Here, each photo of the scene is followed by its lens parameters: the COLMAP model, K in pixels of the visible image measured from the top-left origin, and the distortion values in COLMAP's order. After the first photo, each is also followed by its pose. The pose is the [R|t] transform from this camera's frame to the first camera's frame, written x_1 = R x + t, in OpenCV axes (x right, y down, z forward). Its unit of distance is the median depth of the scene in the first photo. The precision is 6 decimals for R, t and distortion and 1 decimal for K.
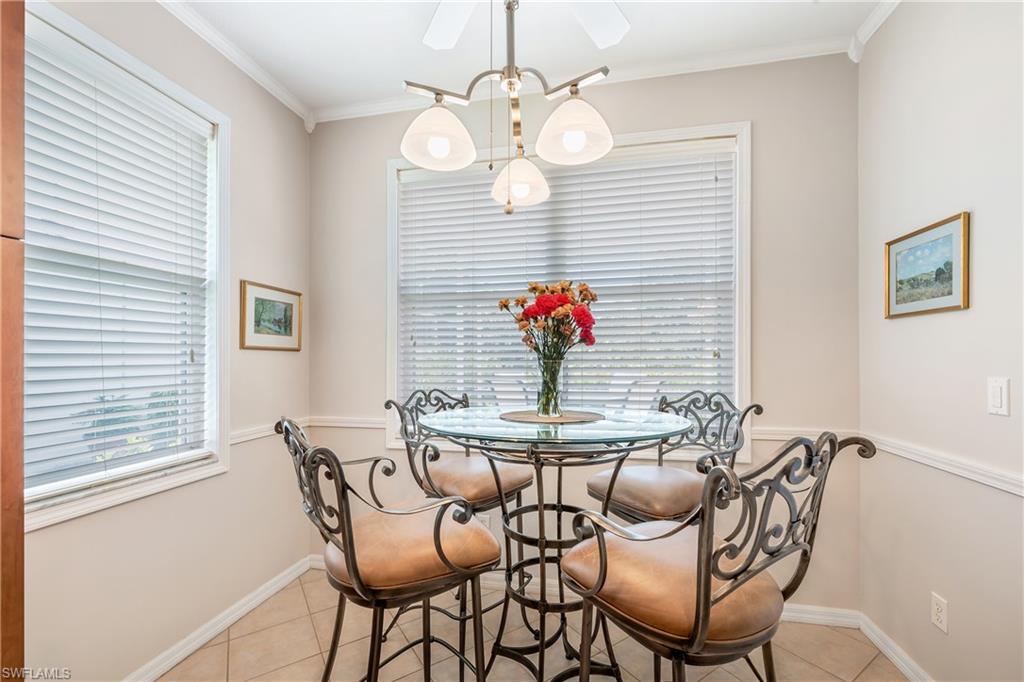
lens RADIAL K [[423.5, 0, 507.7], [0, 423.5, 357.5], [0, 0, 1]] dist [-0.000841, -0.000367]
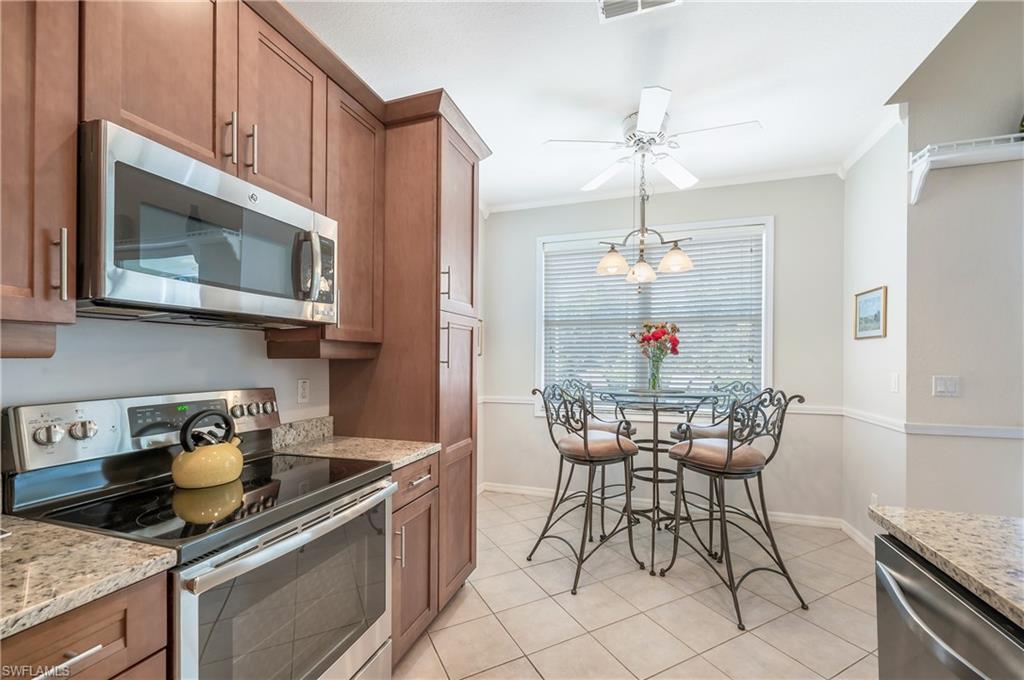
lens RADIAL K [[425.5, 0, 508.7], [0, 425.5, 359.0], [0, 0, 1]] dist [0.008233, -0.001794]
pose [[0.994900, 0.007497, -0.100590, -0.372186], [-0.007668, 0.999970, -0.001310, -0.002517], [0.100577, 0.002074, 0.994927, -1.016544]]
